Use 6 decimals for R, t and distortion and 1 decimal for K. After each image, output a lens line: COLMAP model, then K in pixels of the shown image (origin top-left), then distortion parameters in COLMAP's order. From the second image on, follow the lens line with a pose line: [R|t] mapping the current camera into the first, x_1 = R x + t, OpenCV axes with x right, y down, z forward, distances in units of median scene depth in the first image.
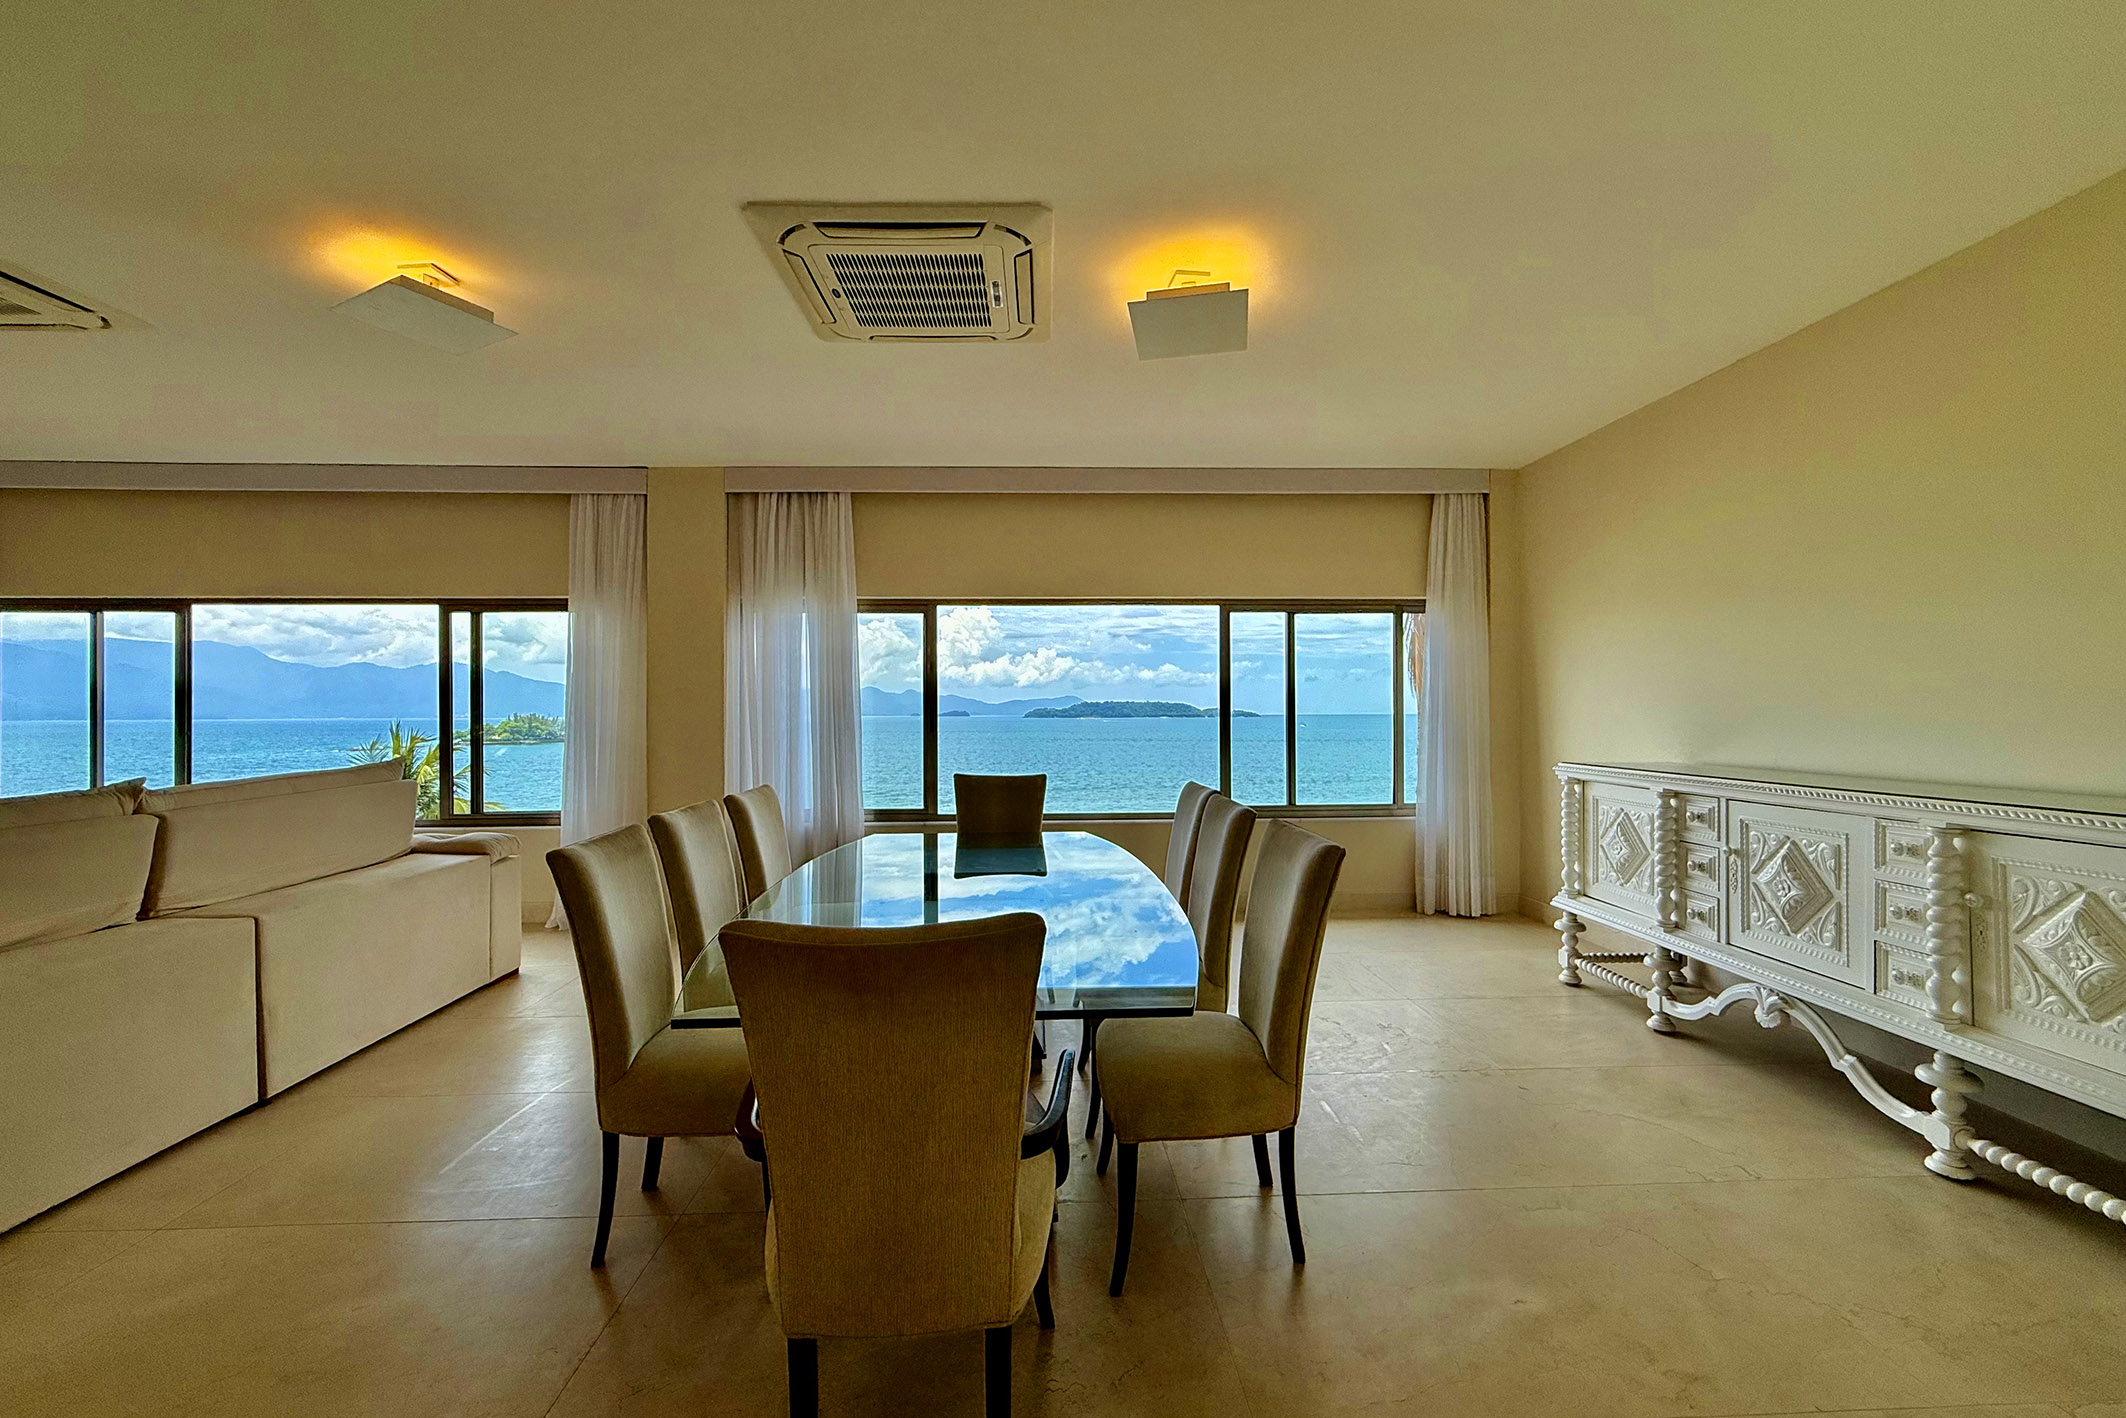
lens RADIAL K [[845.5, 0, 1063.0], [0, 845.5, 709.0], [0, 0, 1]] dist [0.000045, -0.000295]
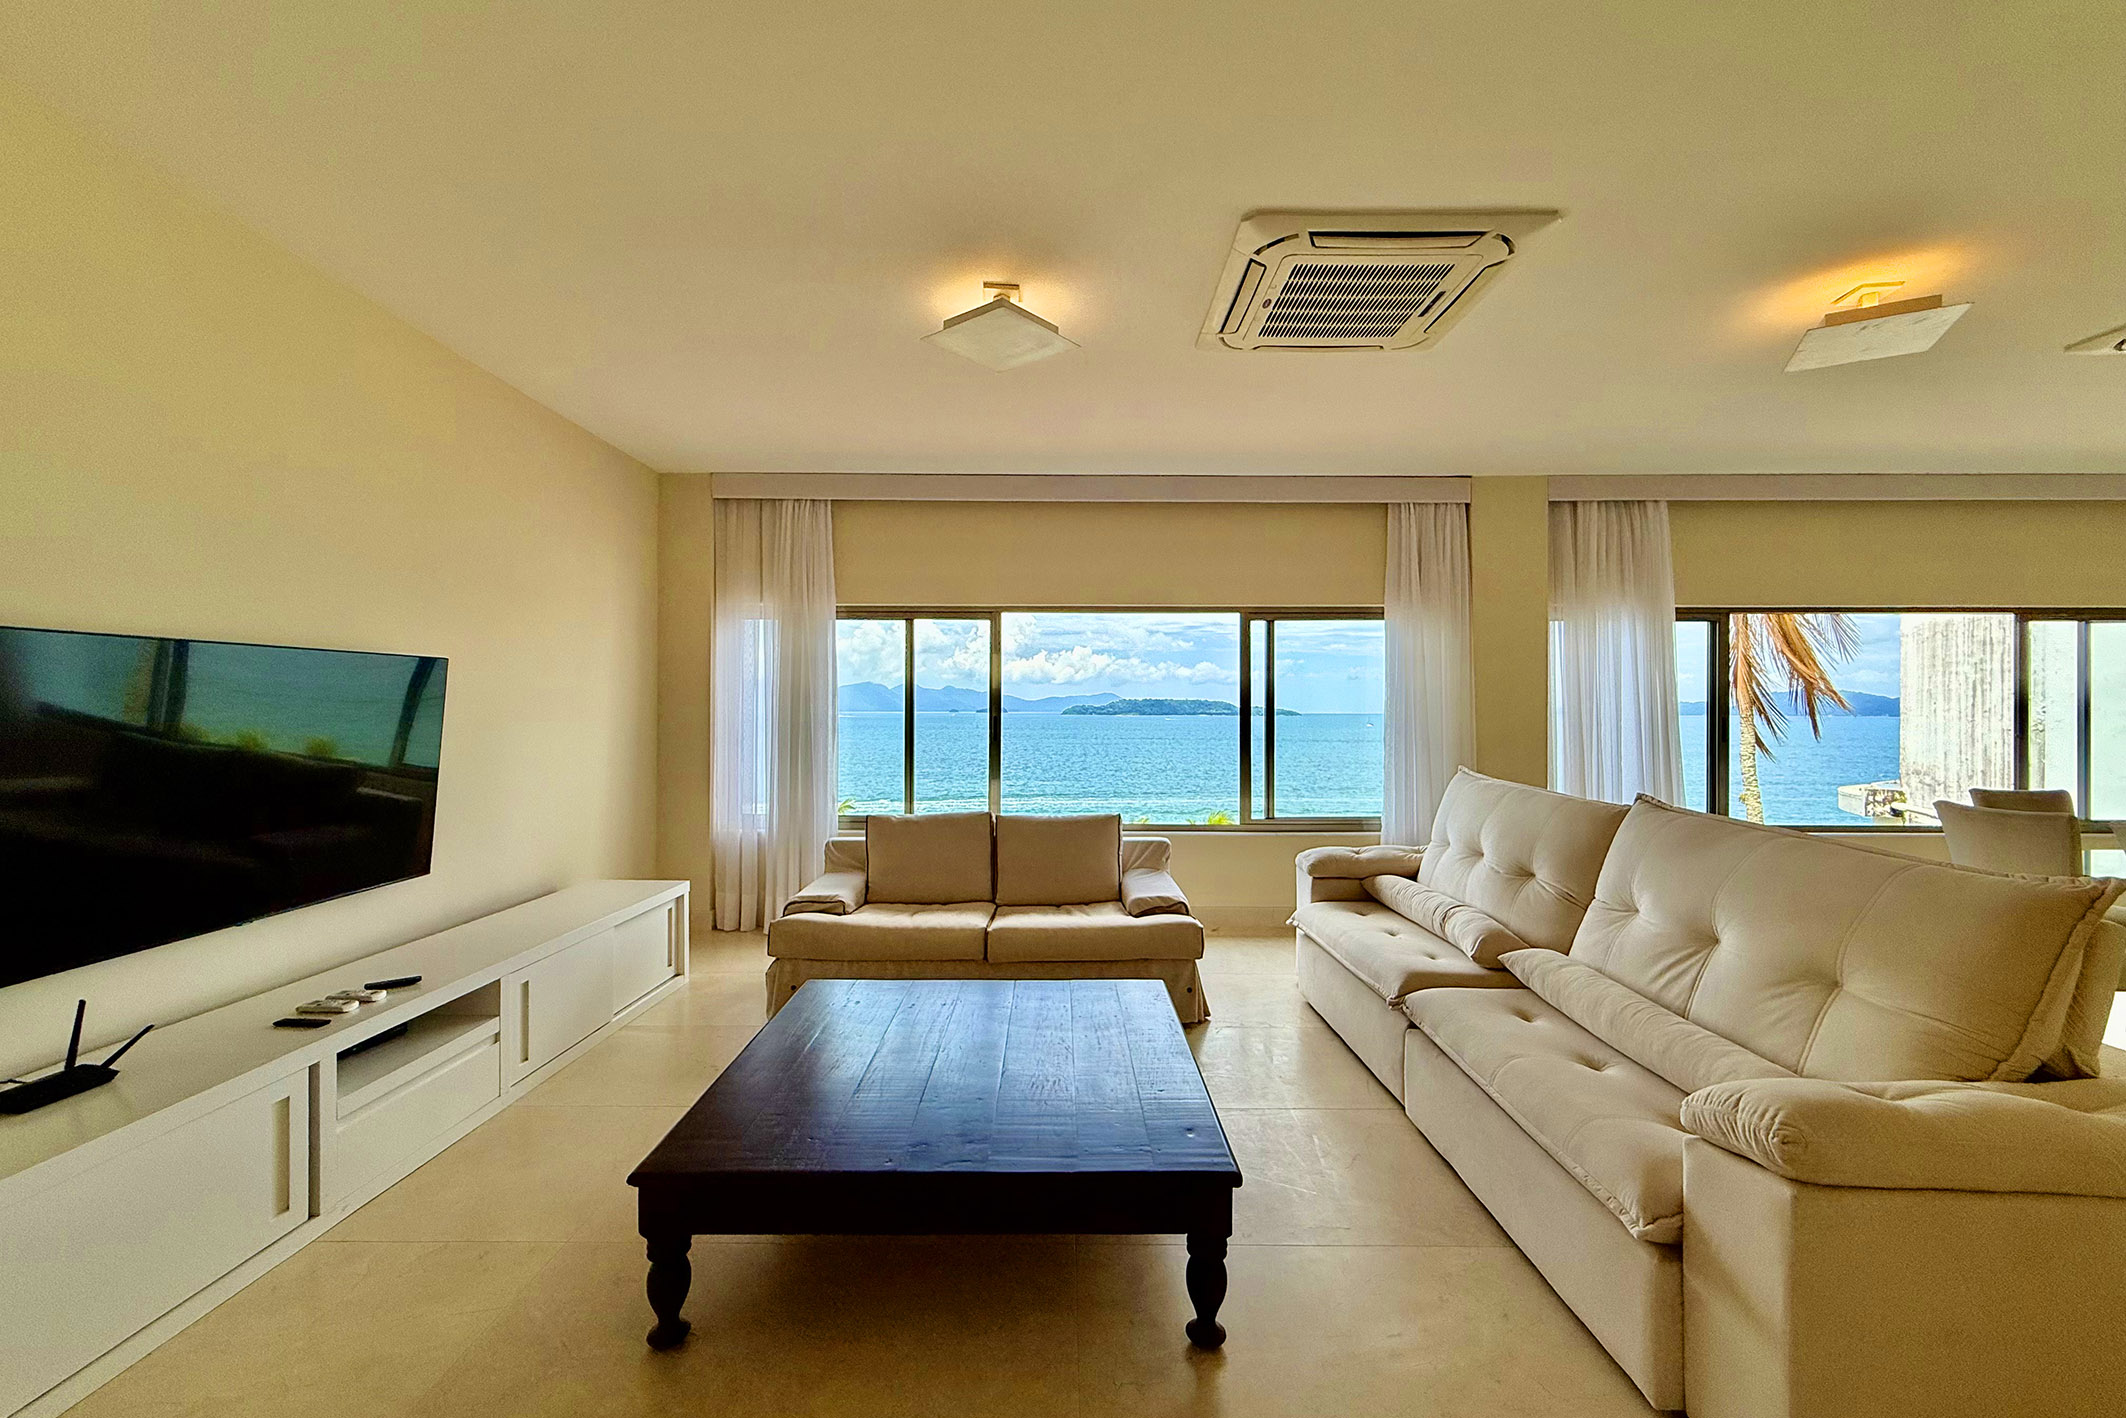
lens RADIAL K [[847.9, 0, 1063.0], [0, 847.9, 709.0], [0, 0, 1]] dist [0.000507, 0.000146]
pose [[0.999104, 0.005874, -0.041912, -1.210417], [-0.005734, 0.999978, 0.003458, -0.014078], [0.041931, -0.003214, 0.999115, -0.033134]]
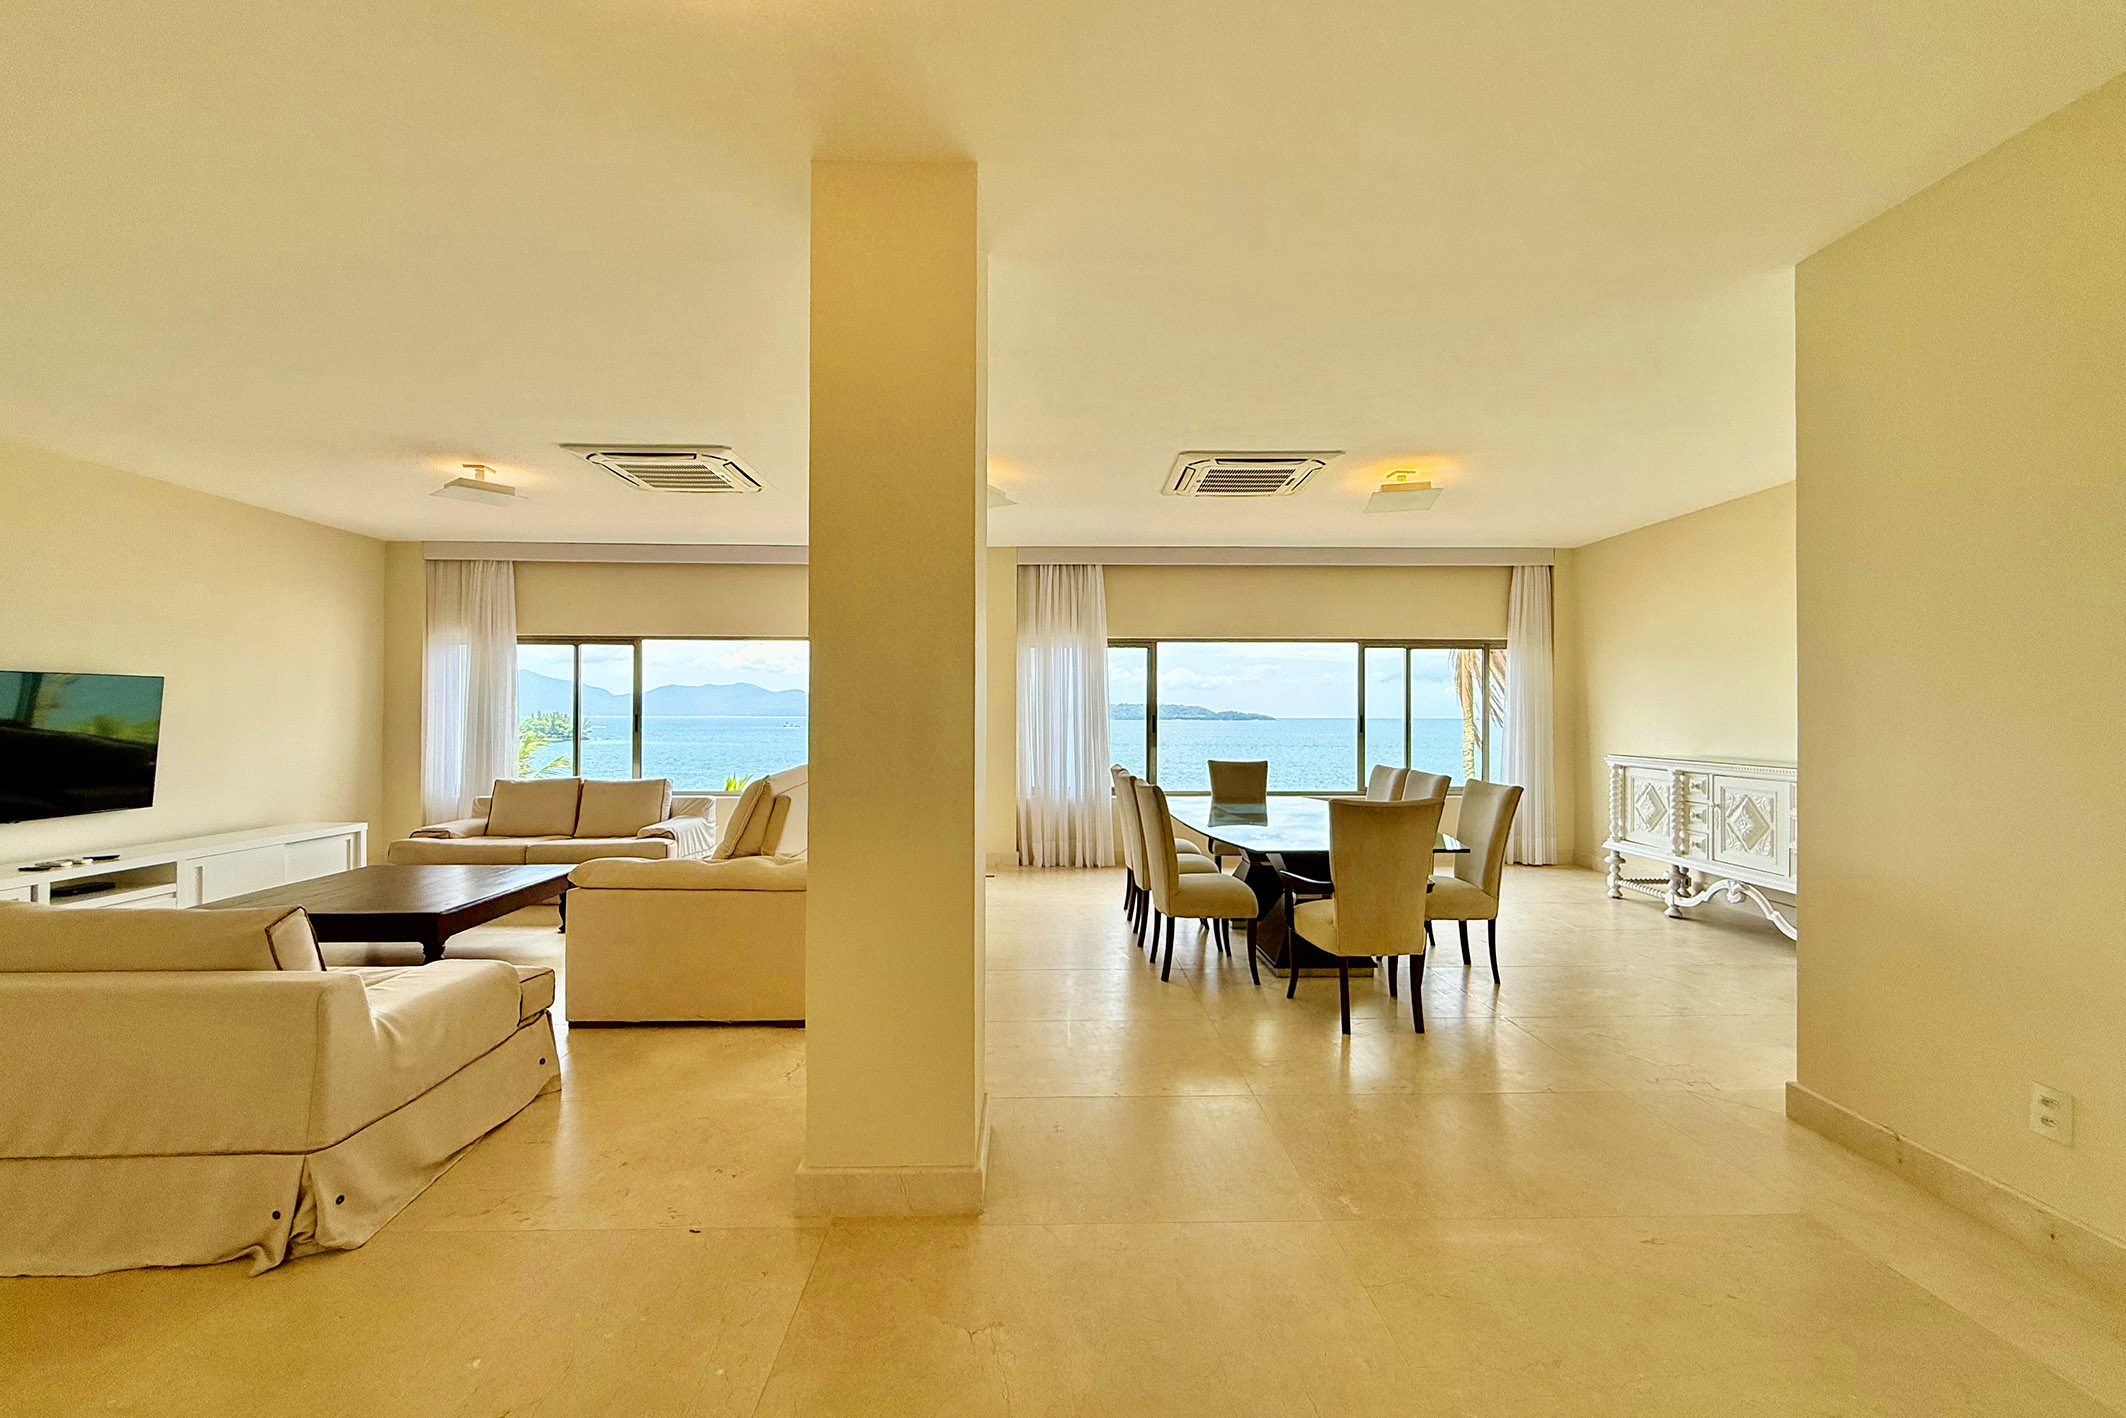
lens RADIAL K [[847.9, 0, 1063.0], [0, 847.9, 709.0], [0, 0, 1]] dist [0.000507, 0.000146]
pose [[0.999864, 0.006382, -0.015199, -0.389852], [-0.006415, 0.999977, -0.002130, -0.010932], [0.015185, 0.002228, 0.999882, -0.569802]]
